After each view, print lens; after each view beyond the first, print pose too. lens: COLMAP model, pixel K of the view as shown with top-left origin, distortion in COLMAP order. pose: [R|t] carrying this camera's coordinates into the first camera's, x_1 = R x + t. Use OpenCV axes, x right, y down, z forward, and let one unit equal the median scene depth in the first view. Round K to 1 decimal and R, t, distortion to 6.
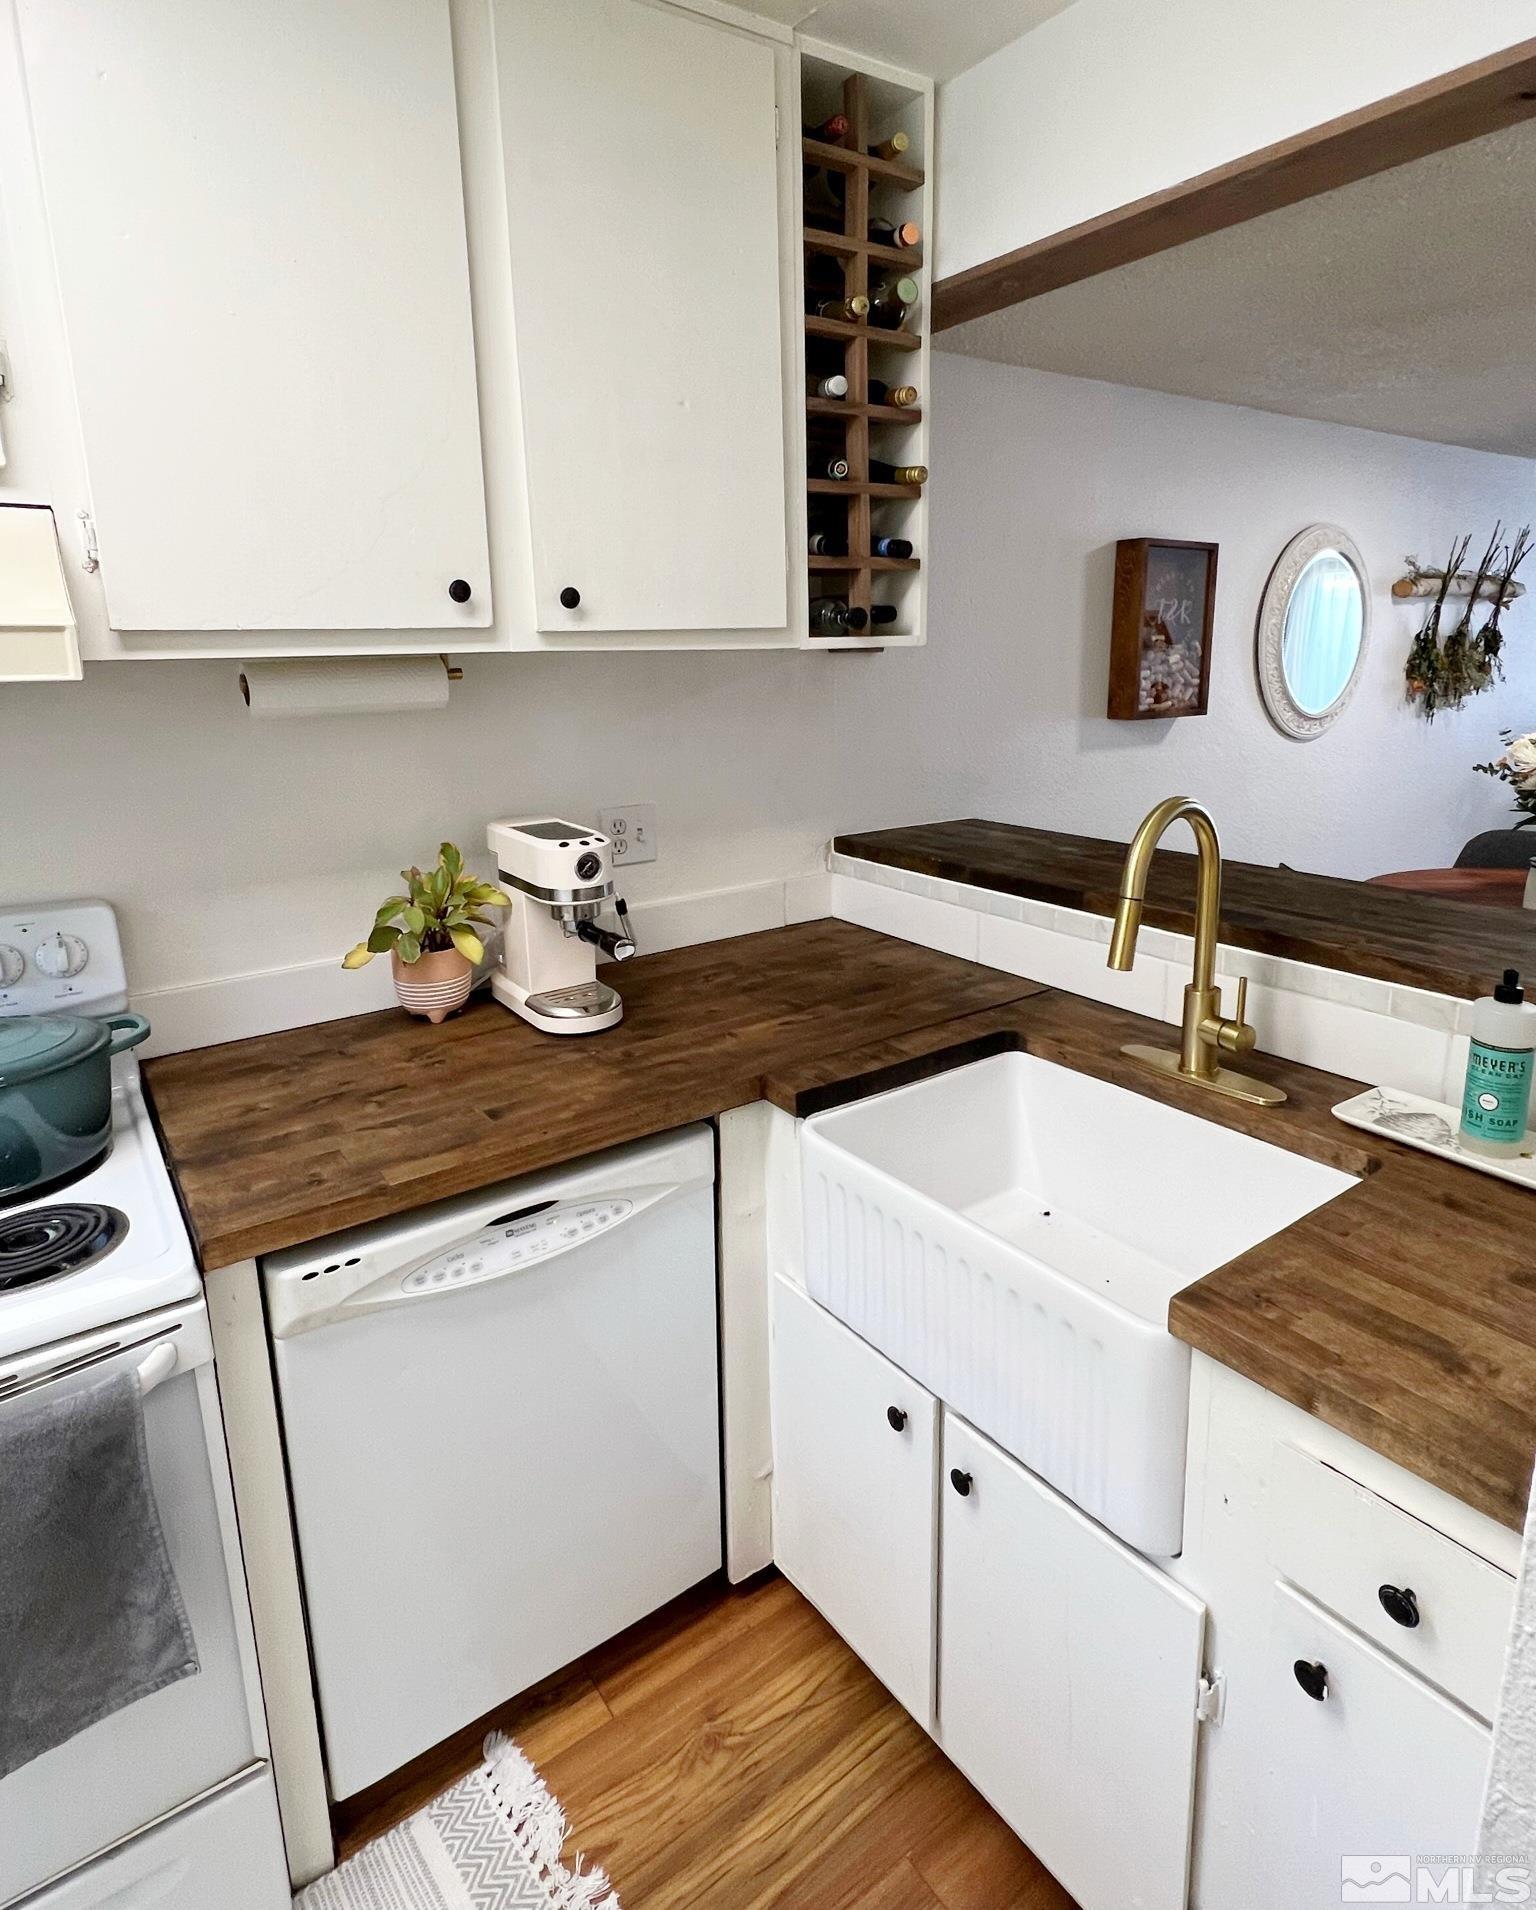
lens RADIAL K [[1051.6, 0, 773.9], [0, 1051.6, 873.9], [0, 0, 1]] dist [0.003622, -0.000111]
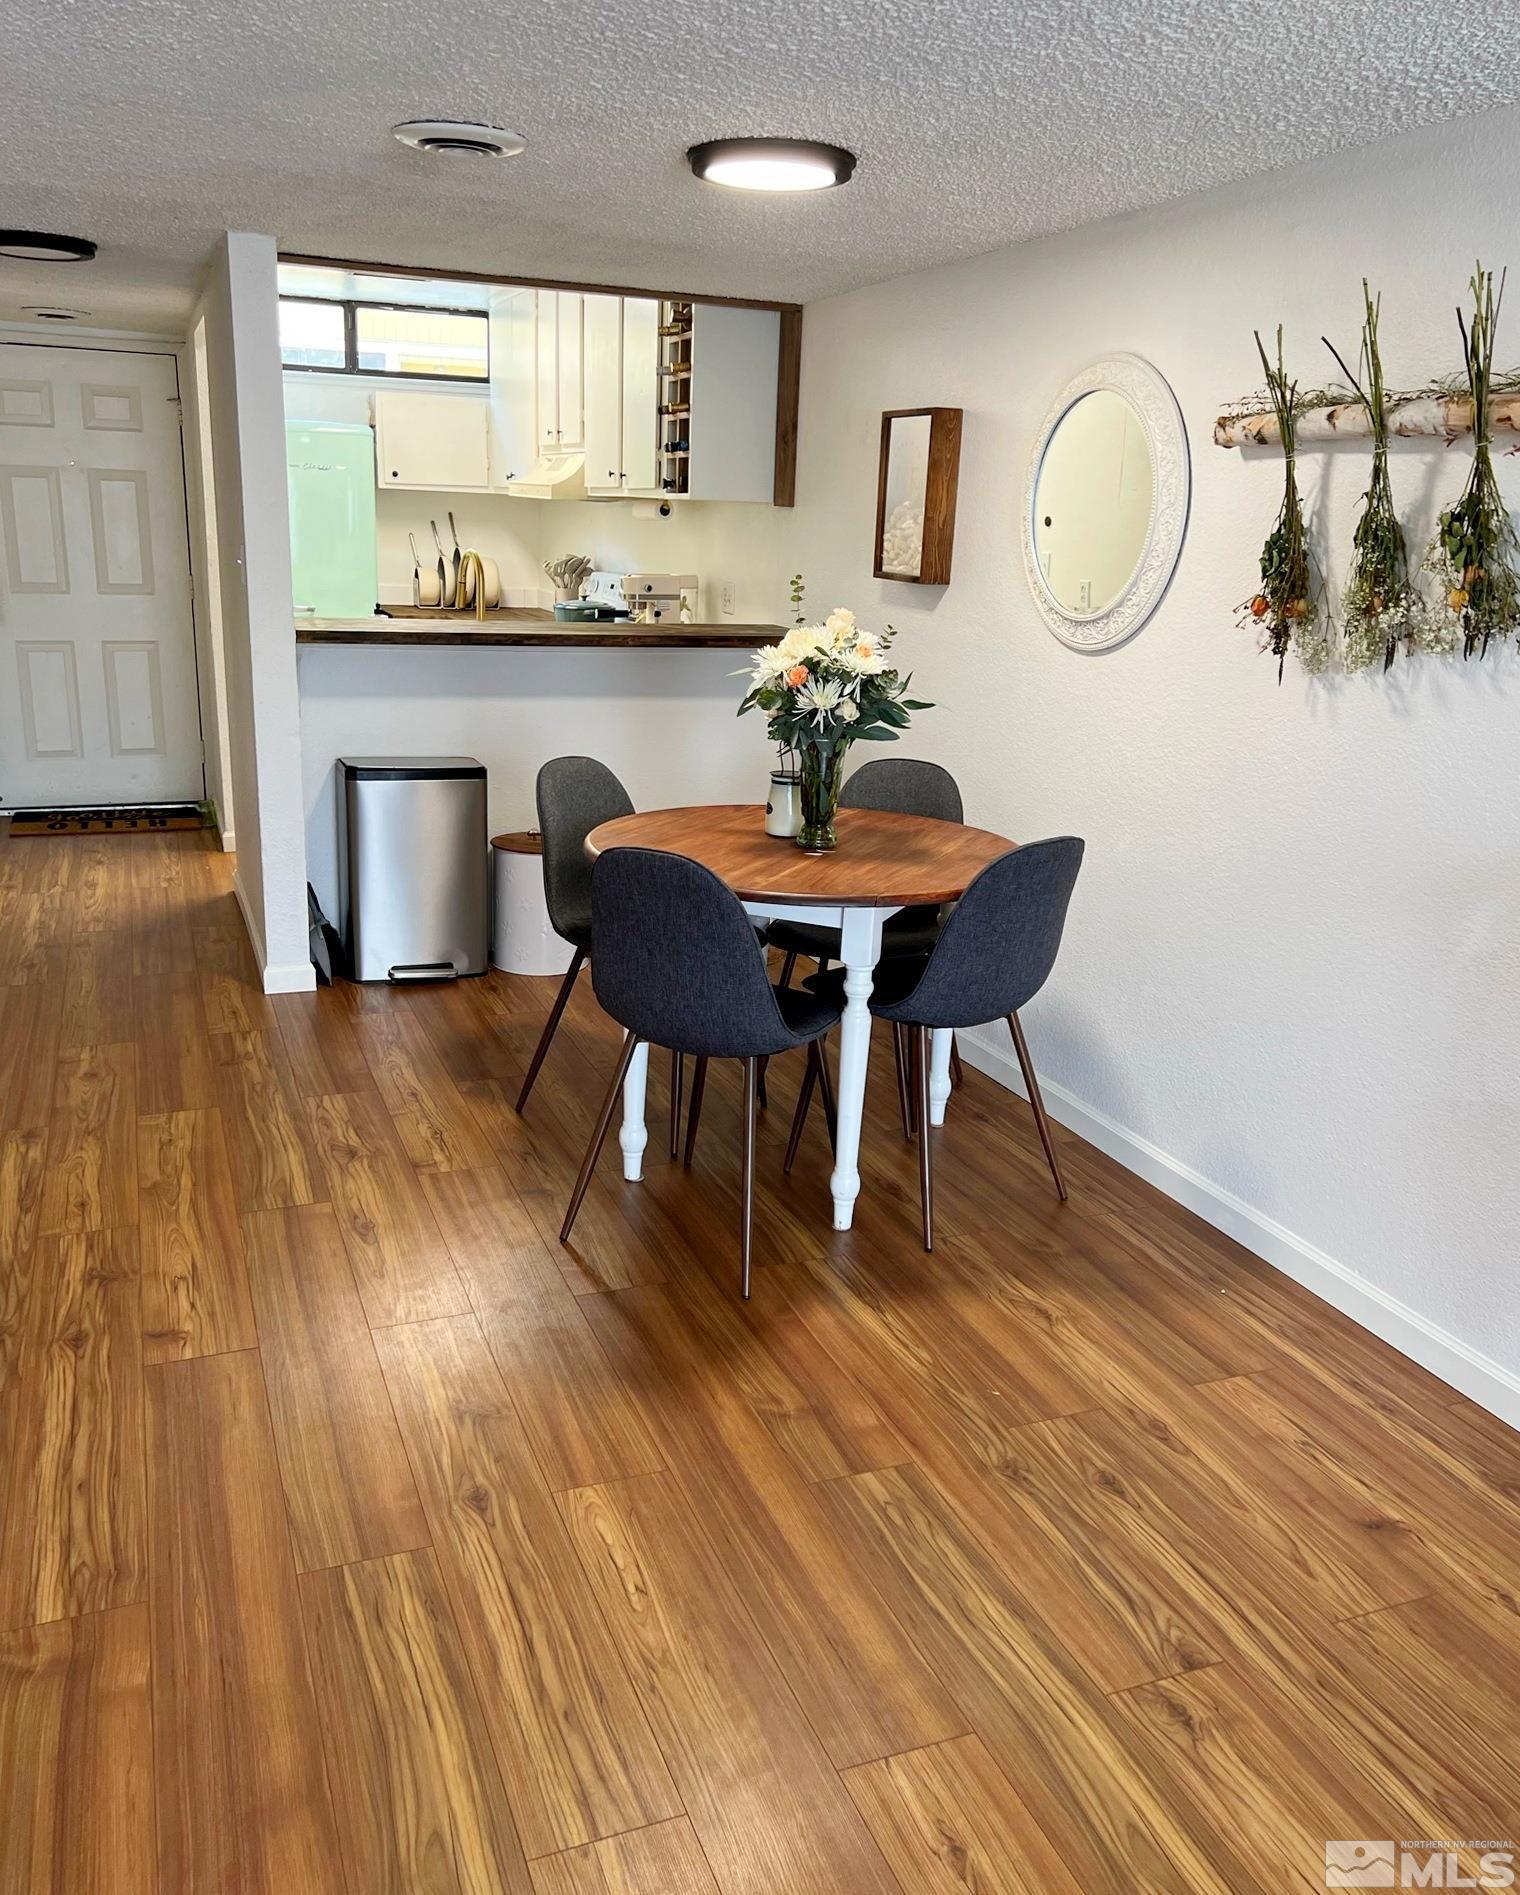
lens RADIAL K [[1517.4, 0, 754.0], [0, 1517.4, 952.0], [0, 0, 1]] dist [0.043996, -0.055013]
pose [[-0.236561, 0.277252, -0.931220, 3.936725], [-0.242761, 0.911160, 0.332949, -0.574809], [0.940801, 0.304826, -0.148239, 2.451397]]
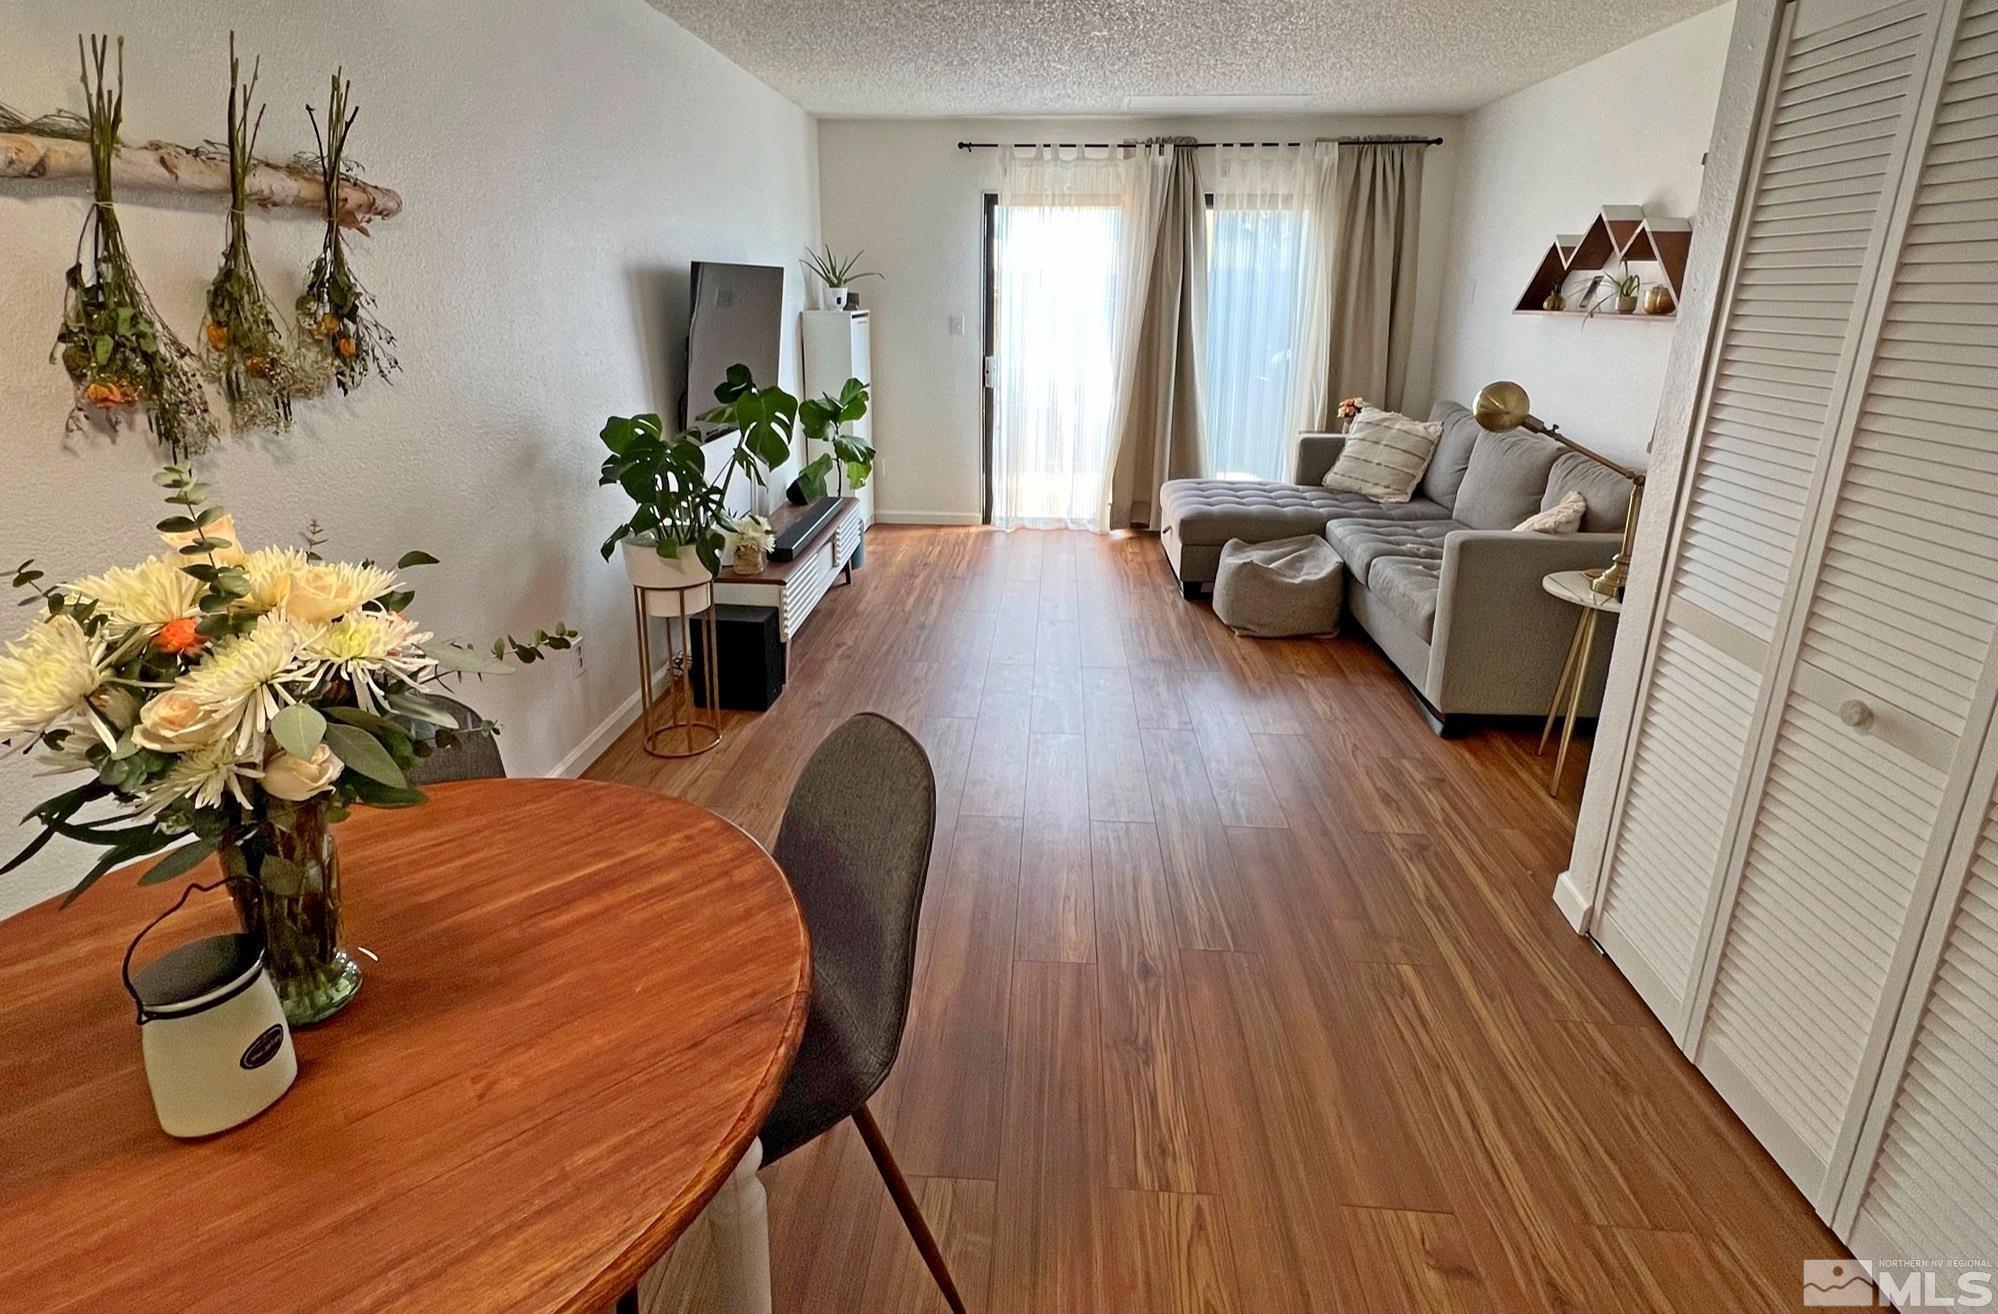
lens RADIAL K [[984.6, 0, 981.9], [0, 984.6, 568.3], [0, 0, 1]] dist [-0.002631, 0.002540]
pose [[0.640355, -0.186848, 0.745005, 1.380831], [0.148744, 0.981765, 0.118378, -0.272780], [-0.753539, 0.035011, 0.656471, 1.231871]]
